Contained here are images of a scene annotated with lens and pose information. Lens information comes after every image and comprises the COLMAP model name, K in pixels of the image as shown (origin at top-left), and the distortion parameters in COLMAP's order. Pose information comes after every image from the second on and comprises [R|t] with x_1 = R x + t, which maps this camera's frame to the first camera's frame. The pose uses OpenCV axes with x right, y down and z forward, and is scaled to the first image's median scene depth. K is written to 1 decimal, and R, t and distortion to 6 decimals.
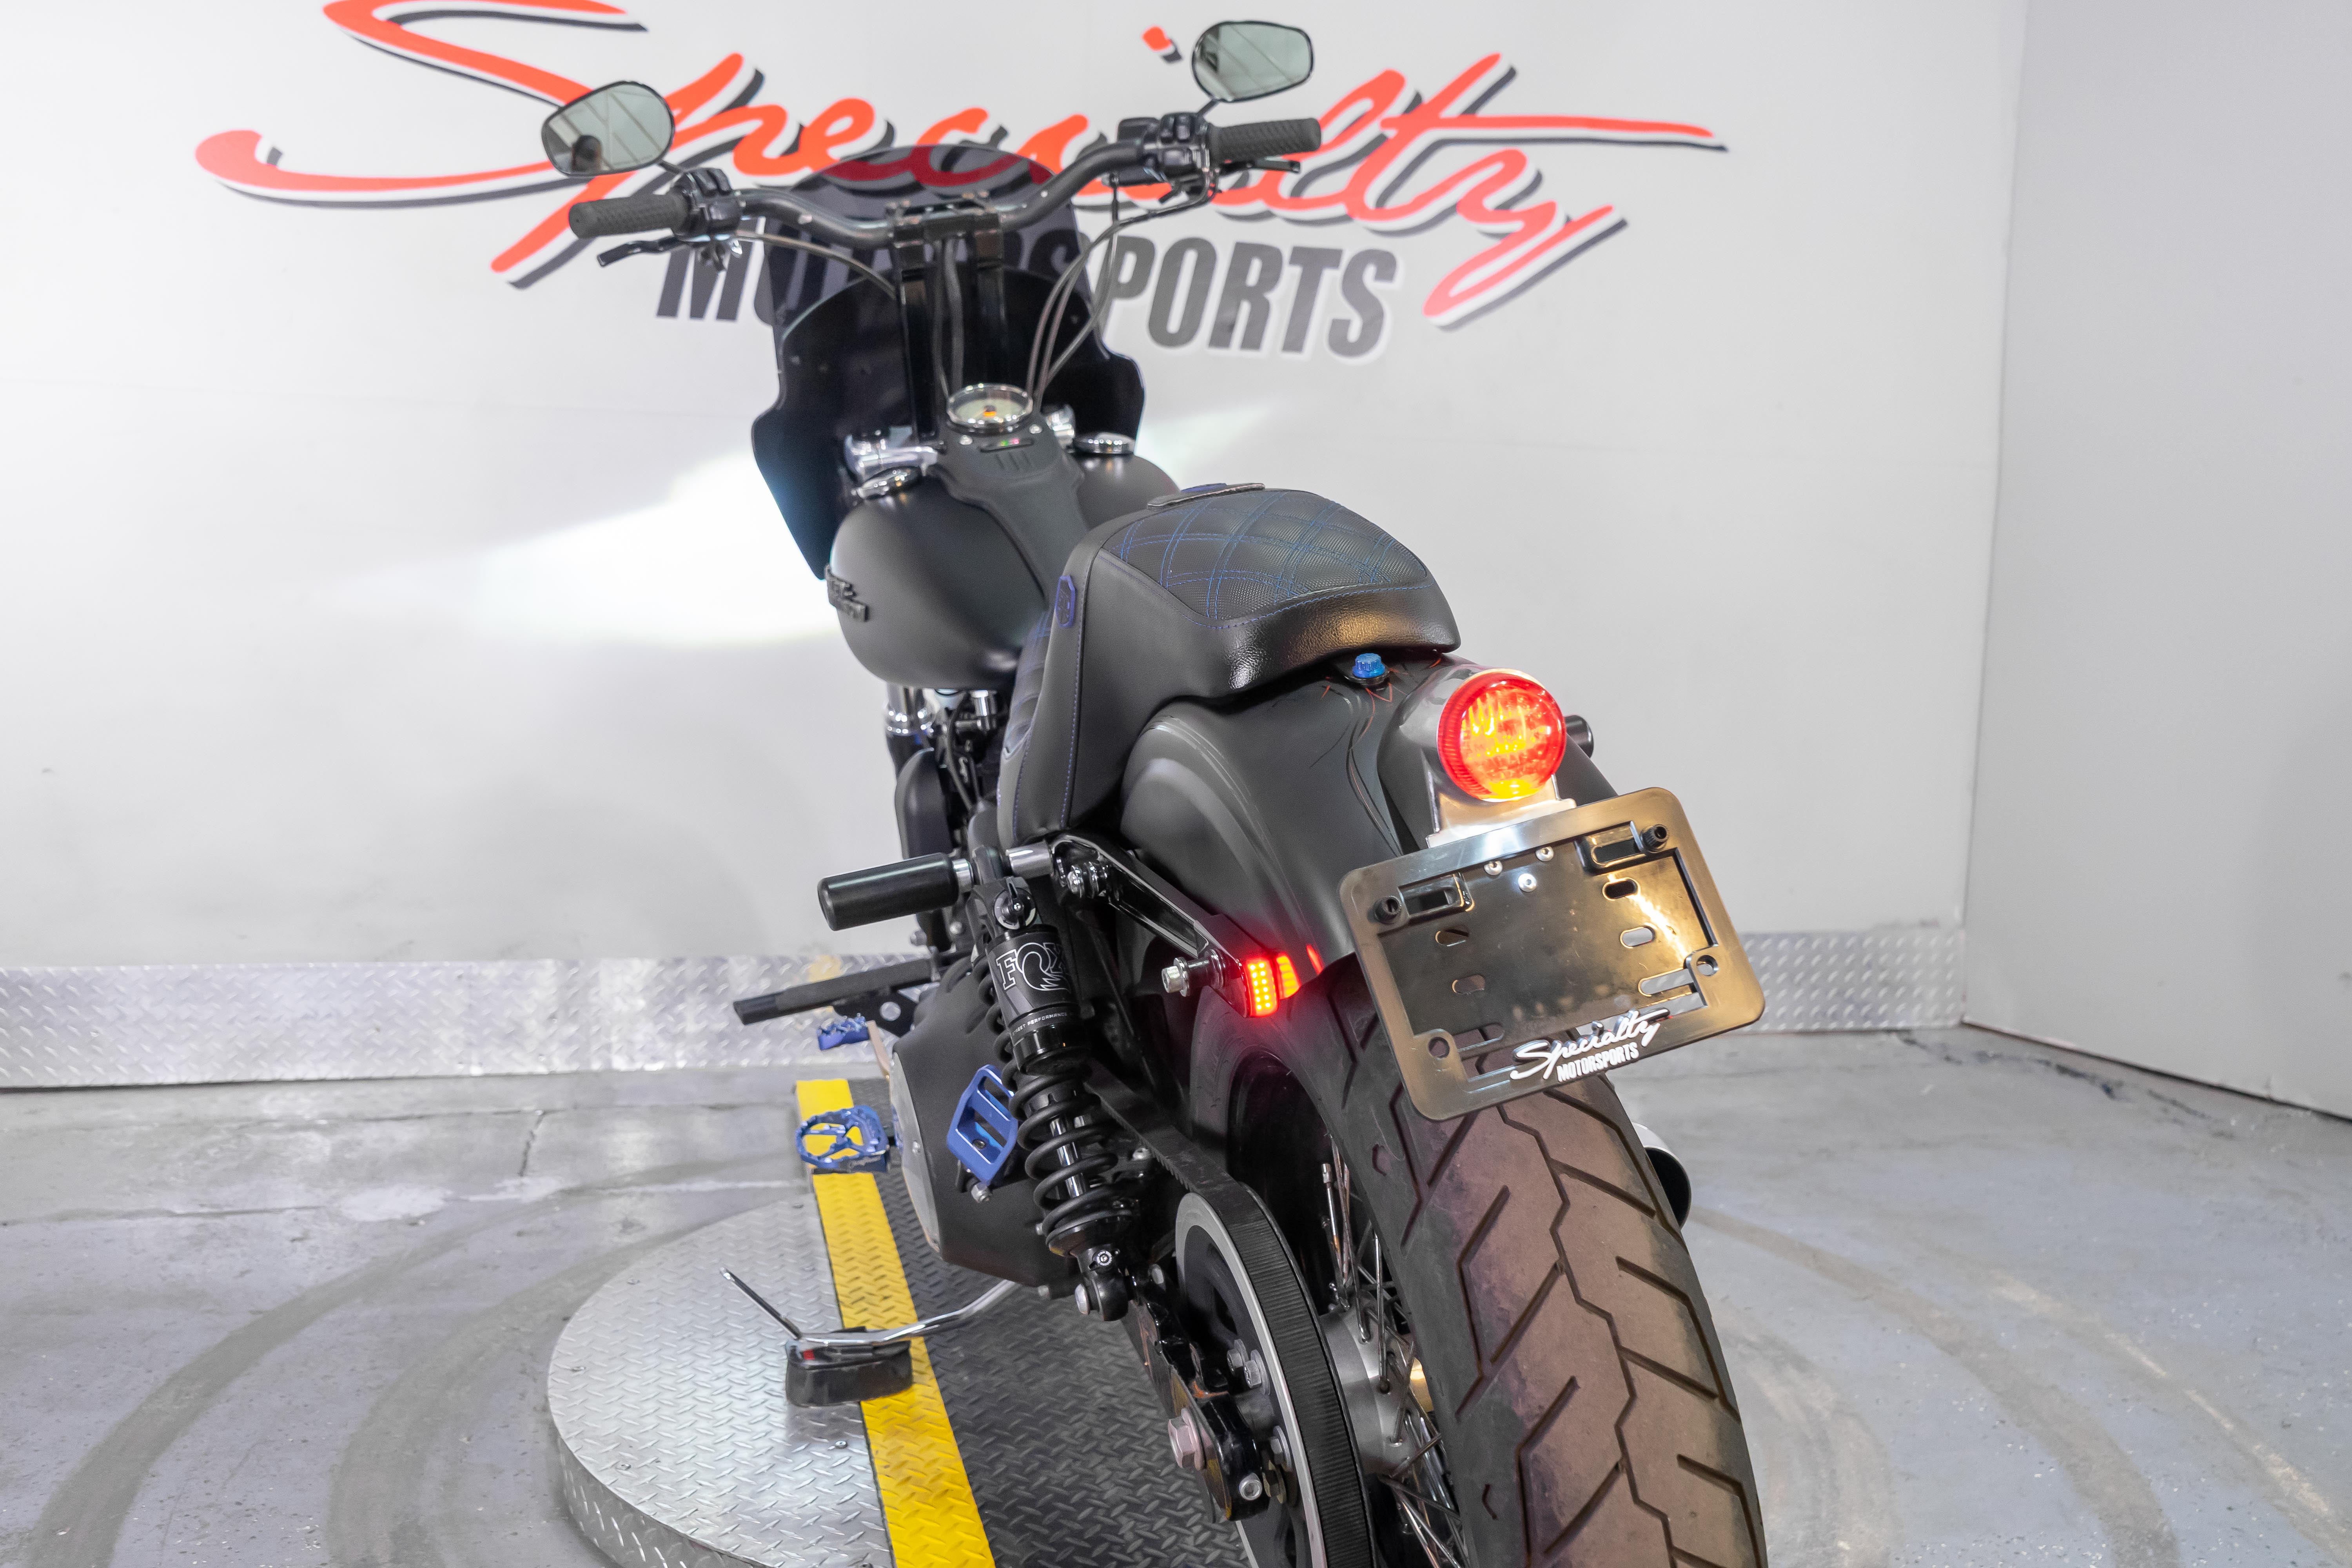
lens RADIAL K [[2009.3, 0, 1187.3], [0, 2009.3, 778.2], [0, 0, 1]] dist [-0.001679, 0.003458]
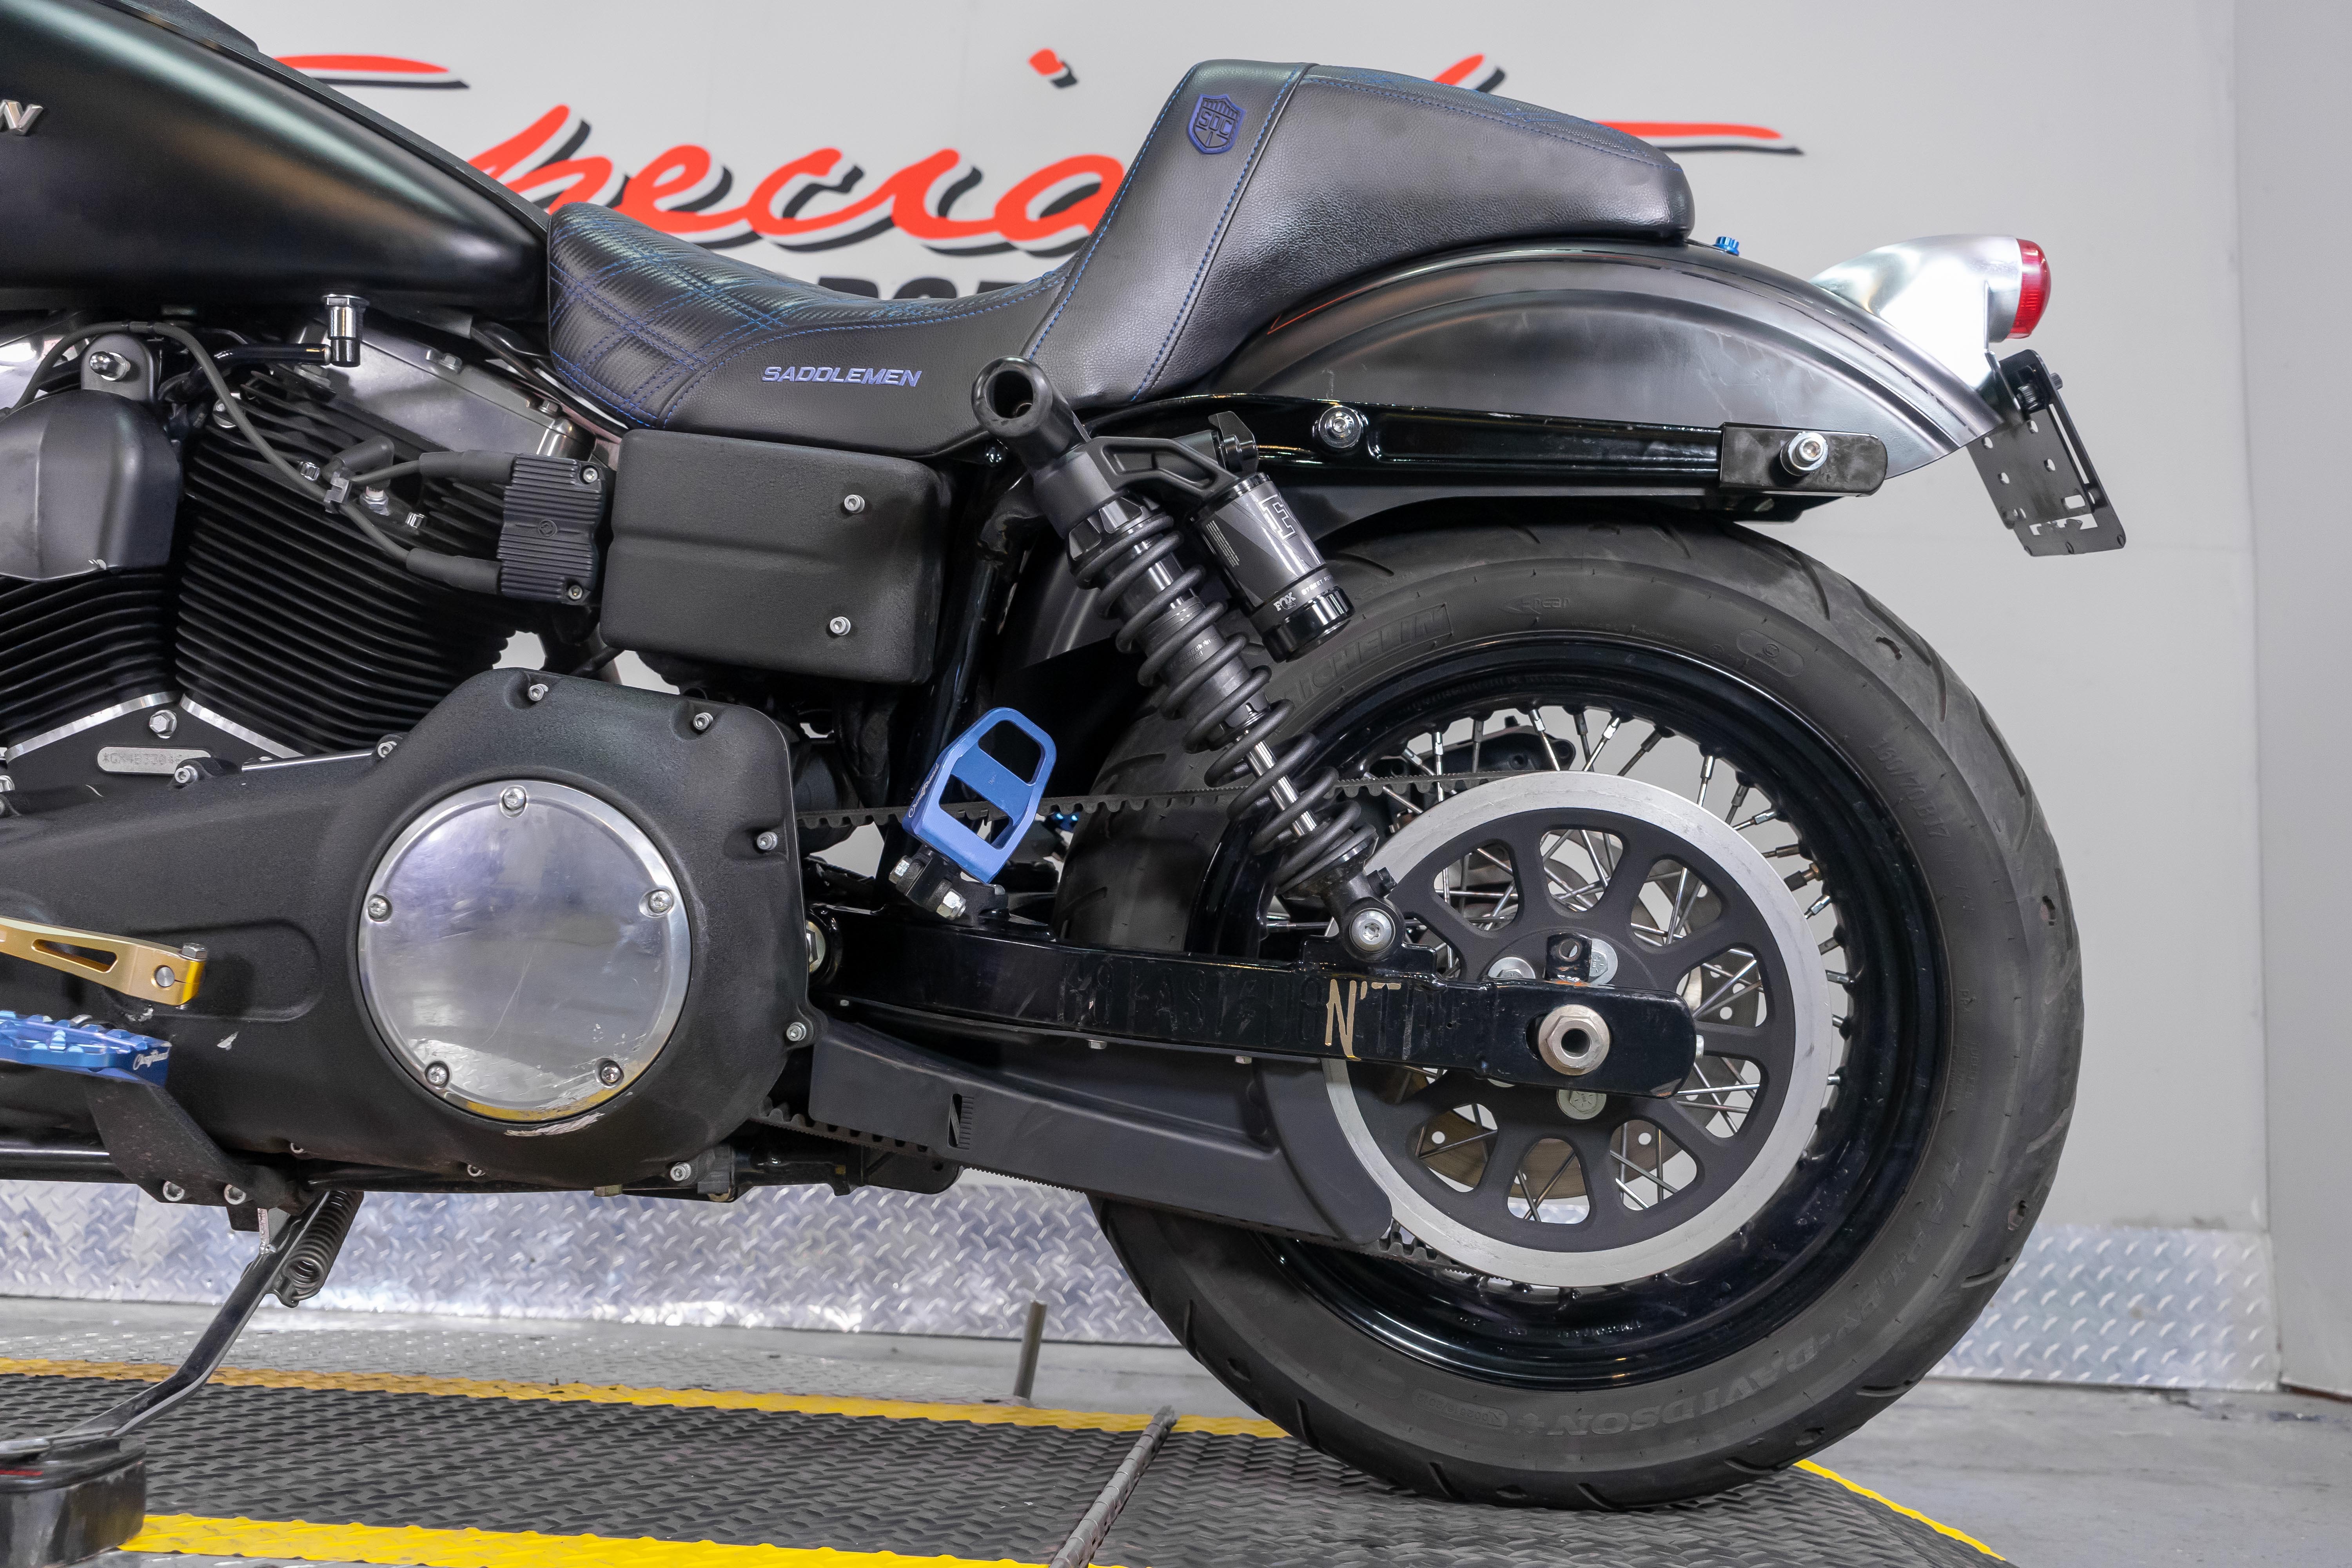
lens RADIAL K [[2097.9, 0, 1178.5], [0, 2097.9, 779.0], [0, 0, 1]] dist [-0.003150, 0.003551]
pose [[0.966345, -0.020924, -0.256398, 0.255656], [-0.047549, 0.964985, -0.257961, 0.142239], [0.252817, 0.261471, 0.931513, 0.279081]]
